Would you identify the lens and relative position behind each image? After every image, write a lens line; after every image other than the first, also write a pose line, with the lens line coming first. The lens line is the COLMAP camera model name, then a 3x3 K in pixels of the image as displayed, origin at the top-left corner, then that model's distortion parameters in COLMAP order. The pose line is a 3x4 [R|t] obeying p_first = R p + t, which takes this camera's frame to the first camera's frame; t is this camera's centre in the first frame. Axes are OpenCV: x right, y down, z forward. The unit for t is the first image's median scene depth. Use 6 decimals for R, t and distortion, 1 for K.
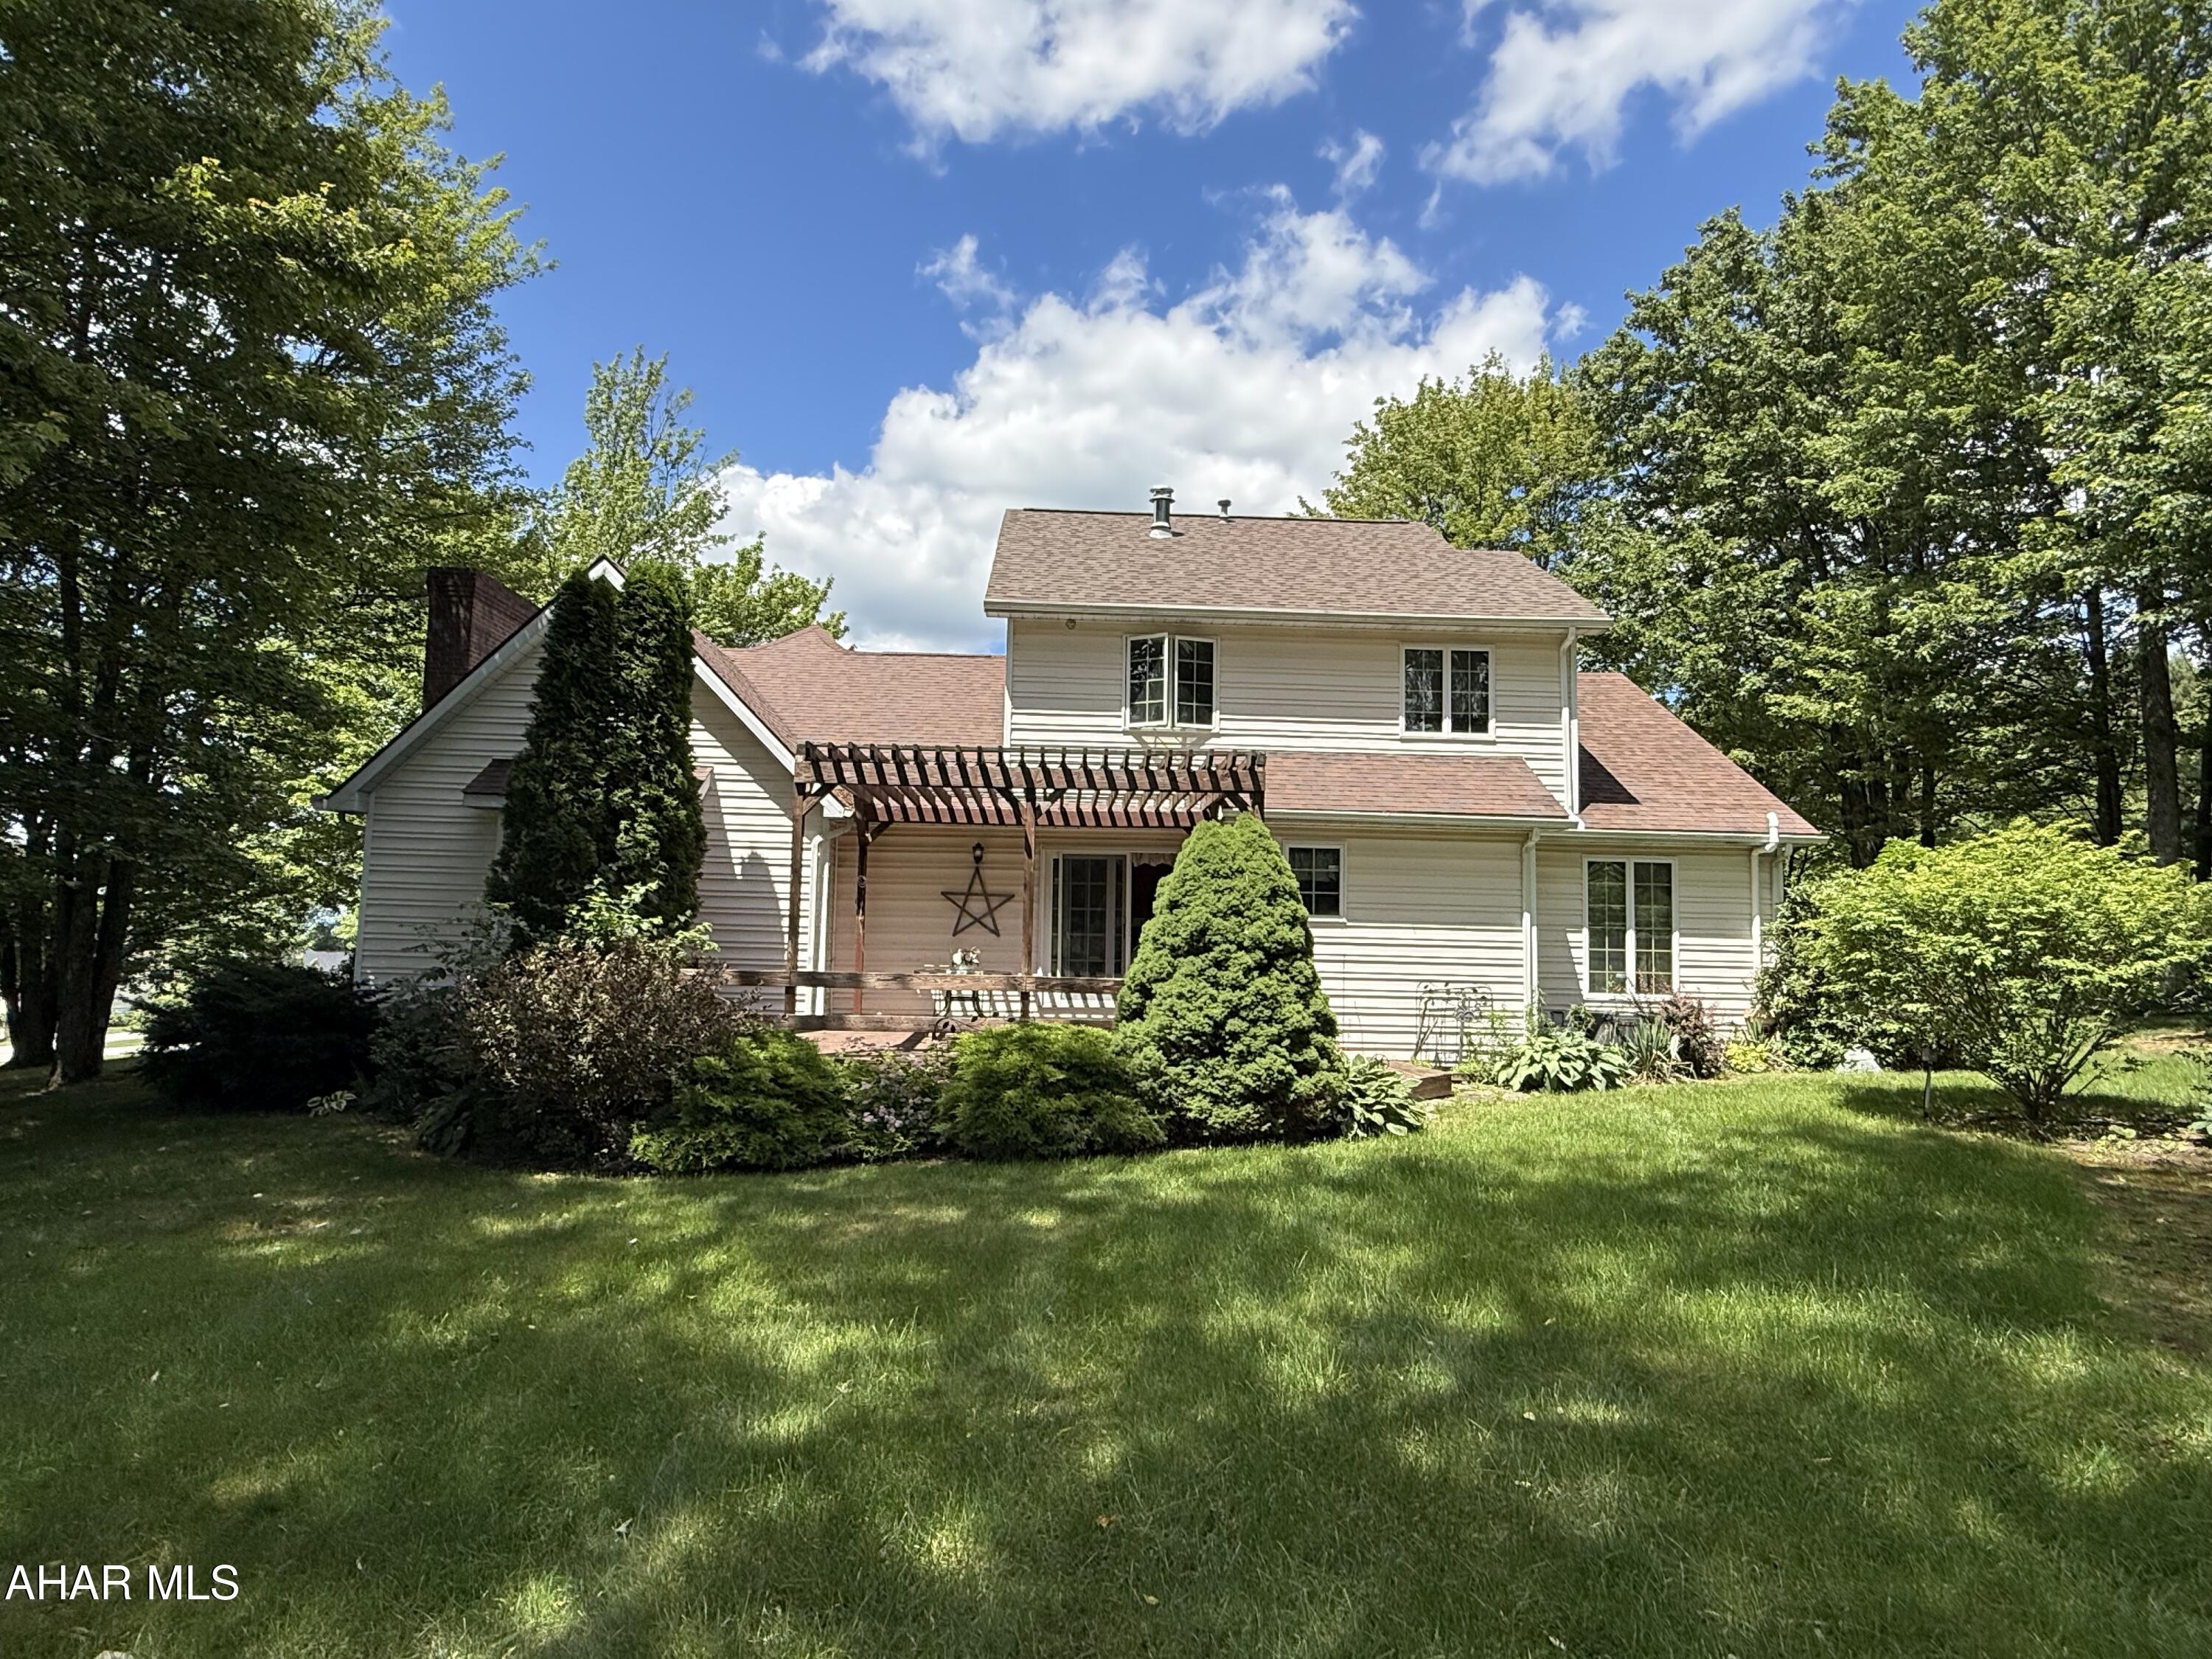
lens RADIAL K [[1234.5, 0, 1102.2], [0, 1234.5, 821.2], [0, 0, 1]] dist [0.000556, 0.000003]
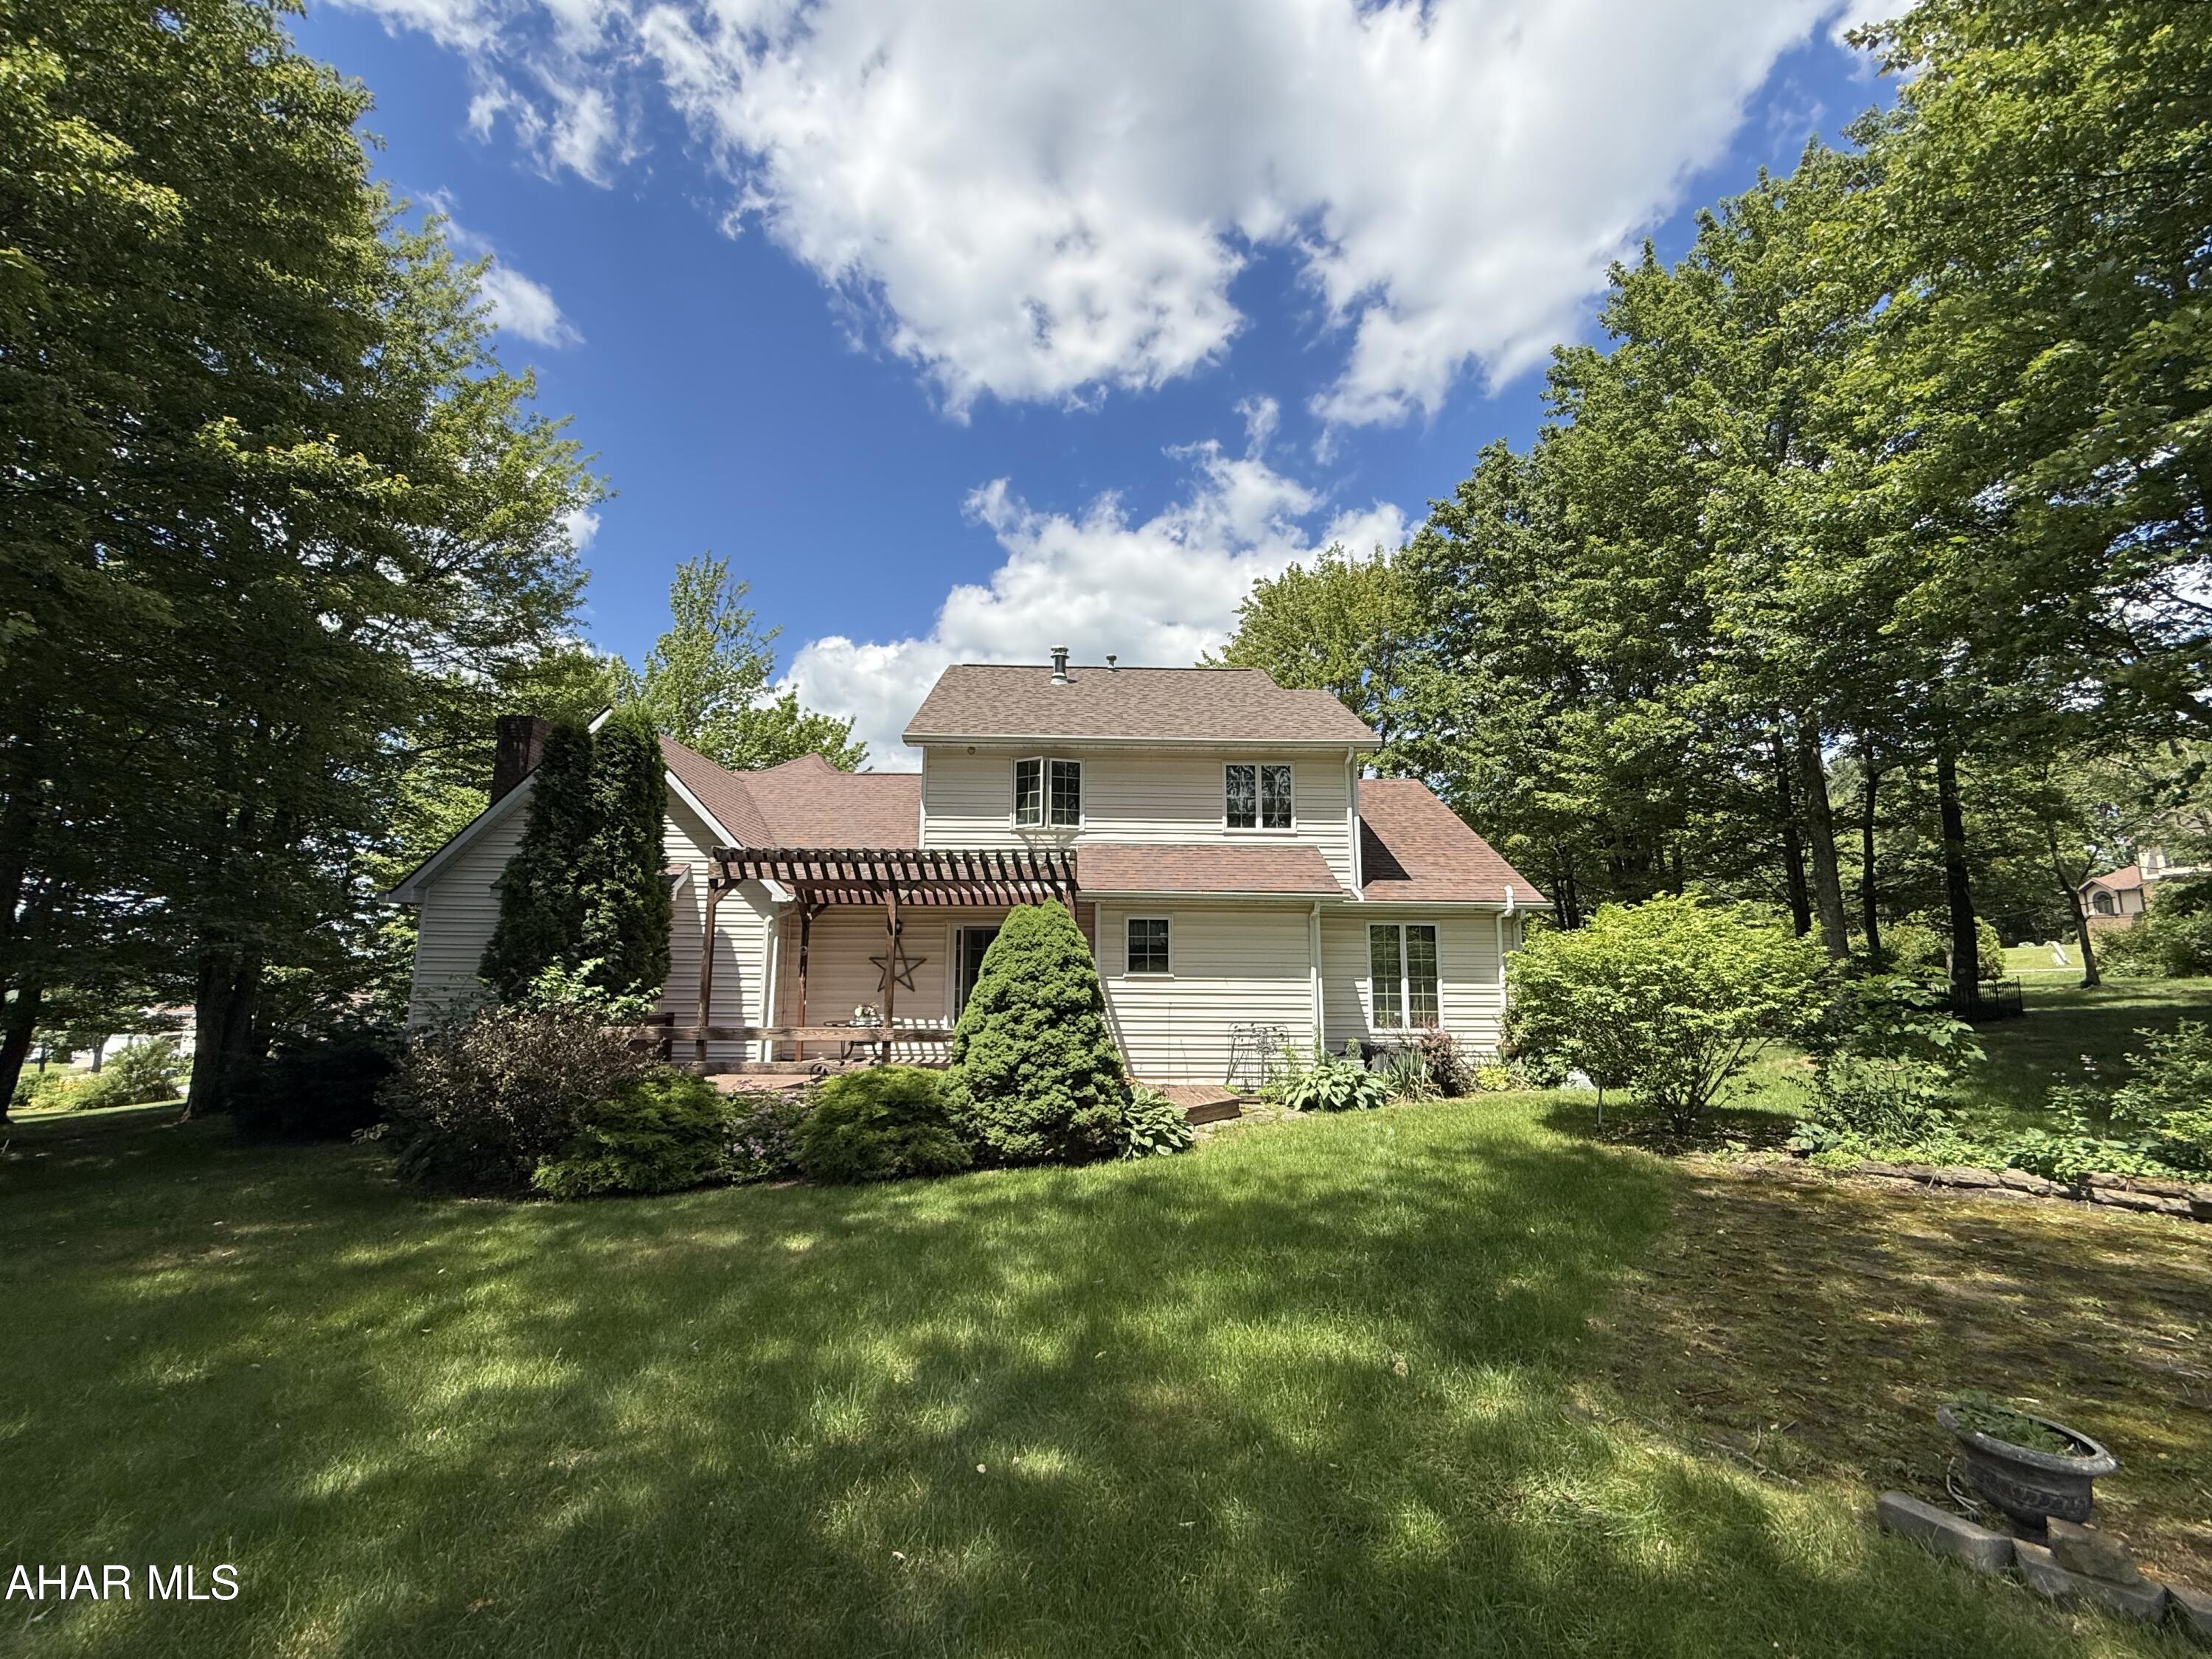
lens RADIAL K [[910.2, 0, 1107.1], [0, 910.2, 825.3], [0, 0, 1]] dist [-0.001247, -0.000023]
pose [[0.999852, -0.016593, -0.004620, 0.142976], [0.016228, 0.997402, -0.070178, -0.011222], [0.005772, 0.070093, 0.997524, 0.042753]]
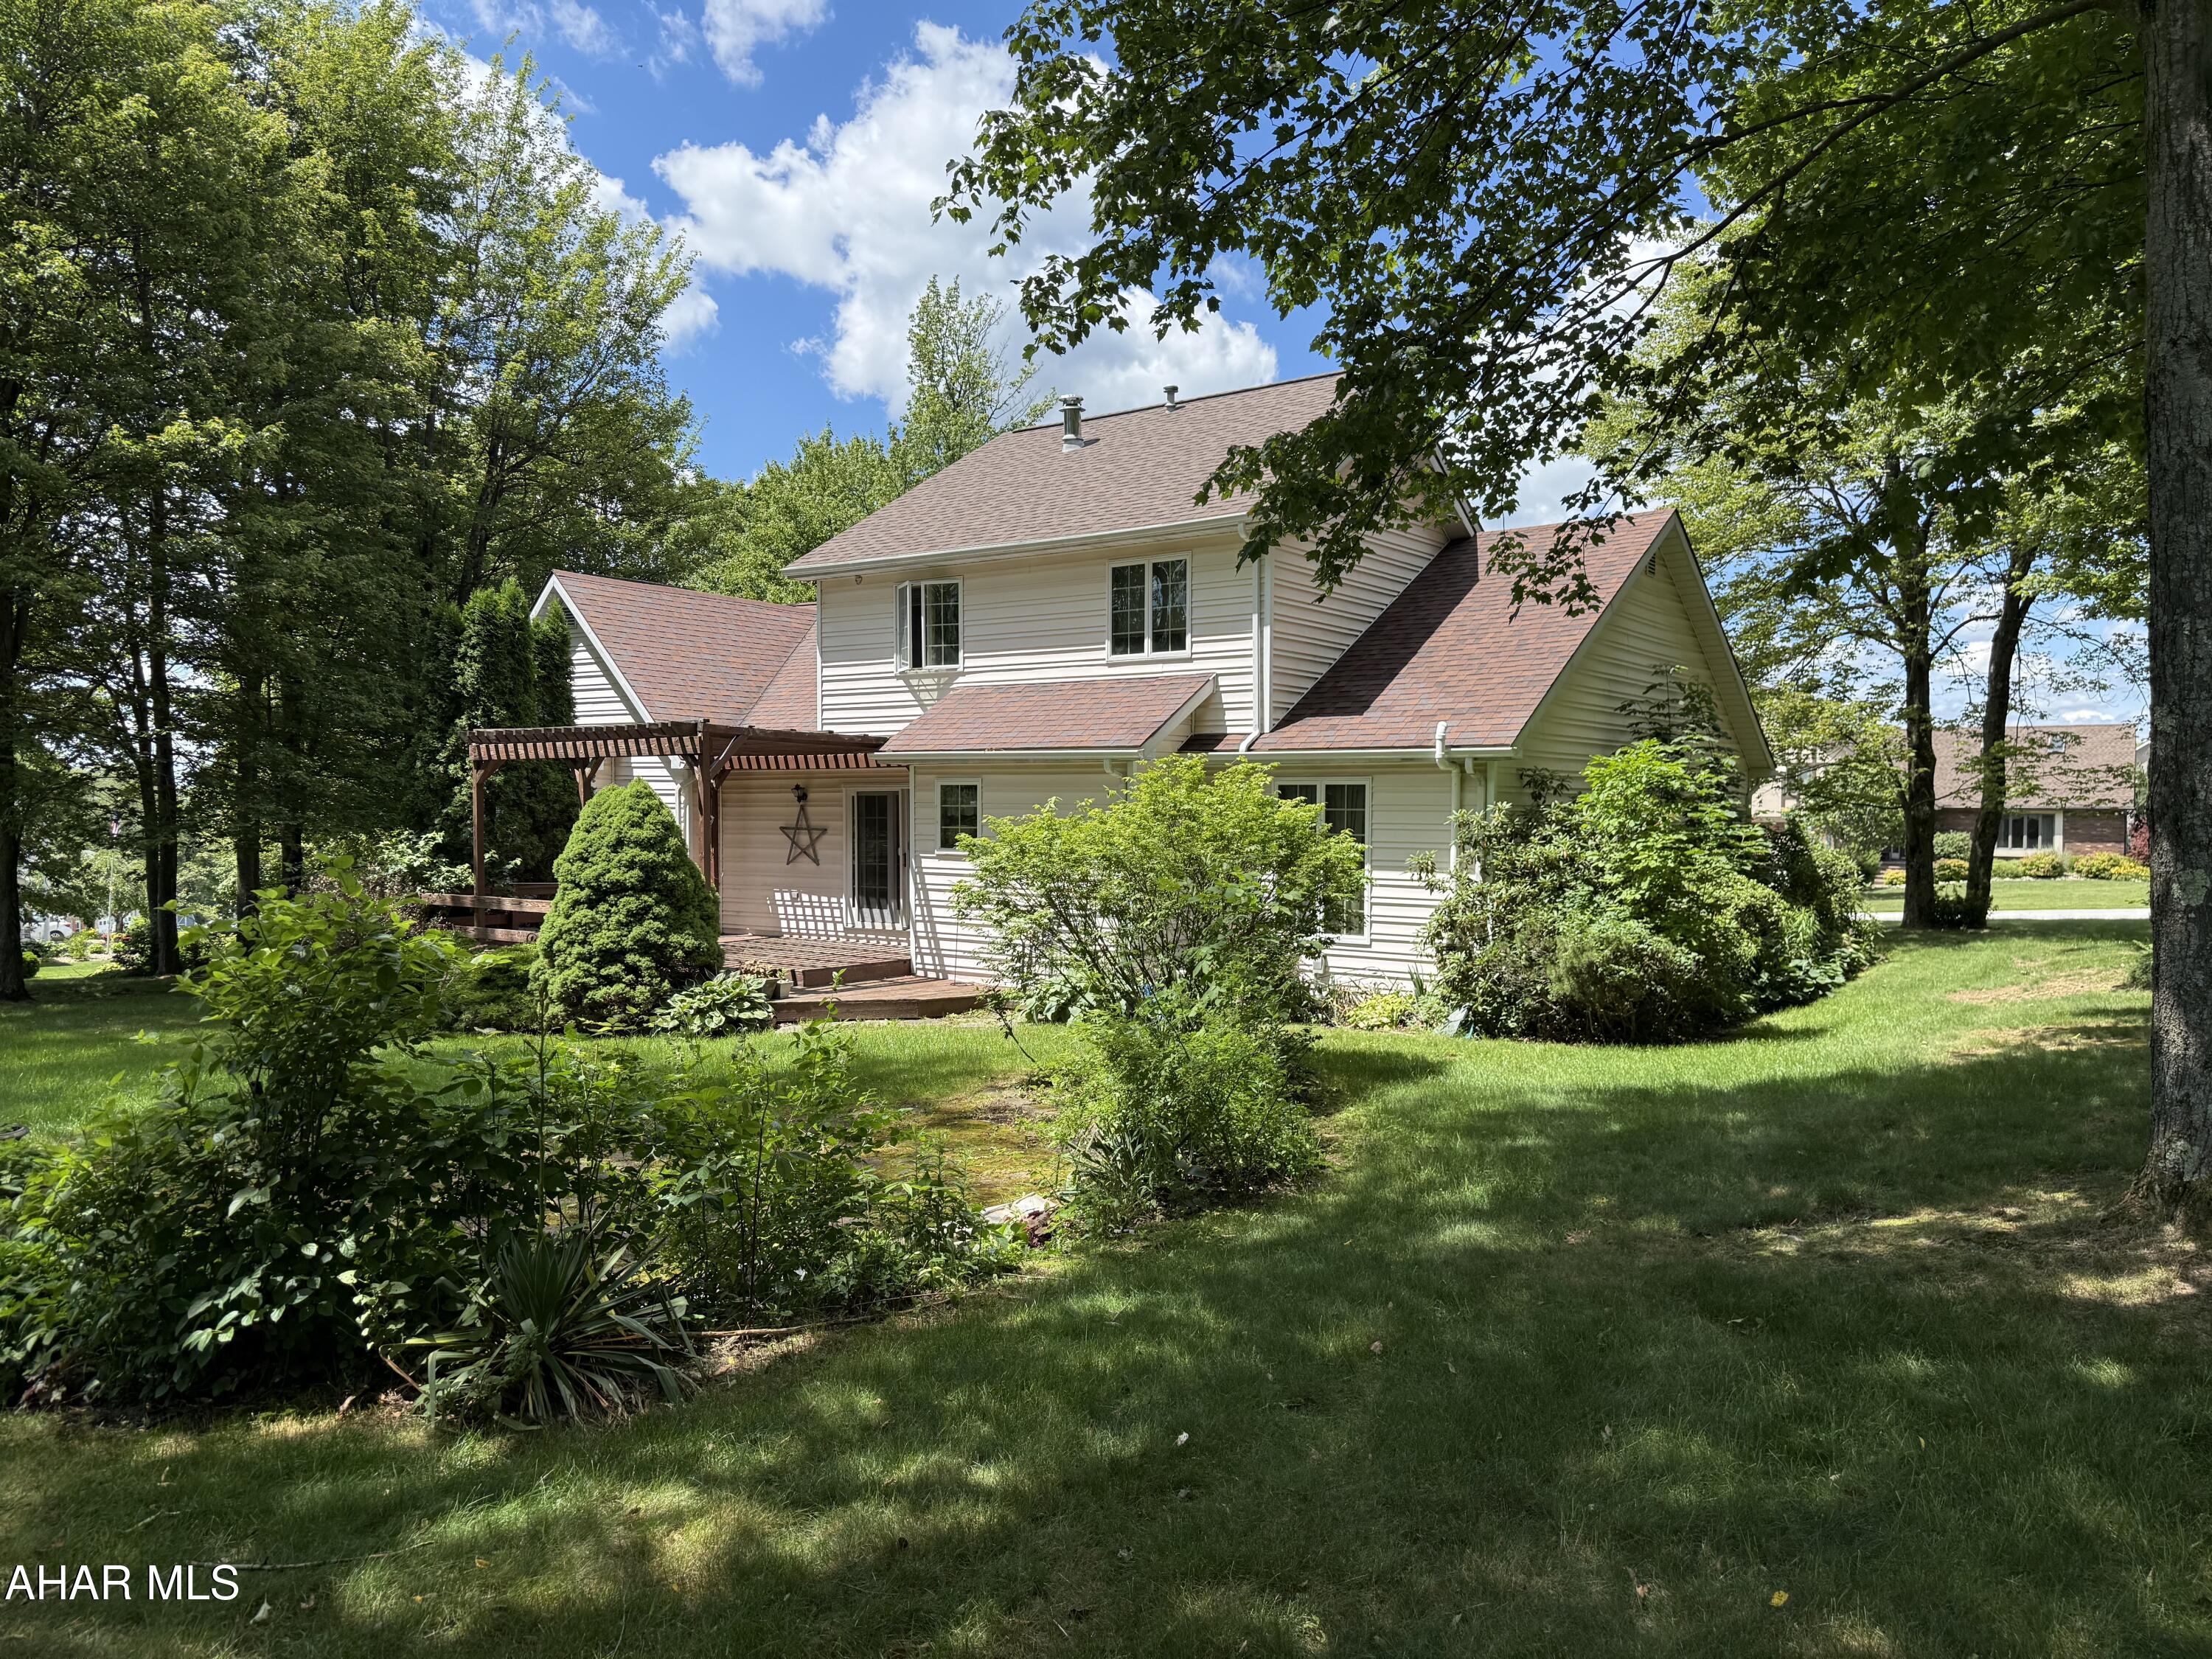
lens RADIAL K [[1549.6, 0, 1114.2], [0, 1549.6, 837.3], [0, 0, 1]] dist [0.054399, -0.070271]
pose [[0.796247, -0.004788, -0.604953, 1.137904], [0.062901, 0.995204, 0.074914, -0.025767], [0.601693, -0.097703, 0.792729, 0.037225]]
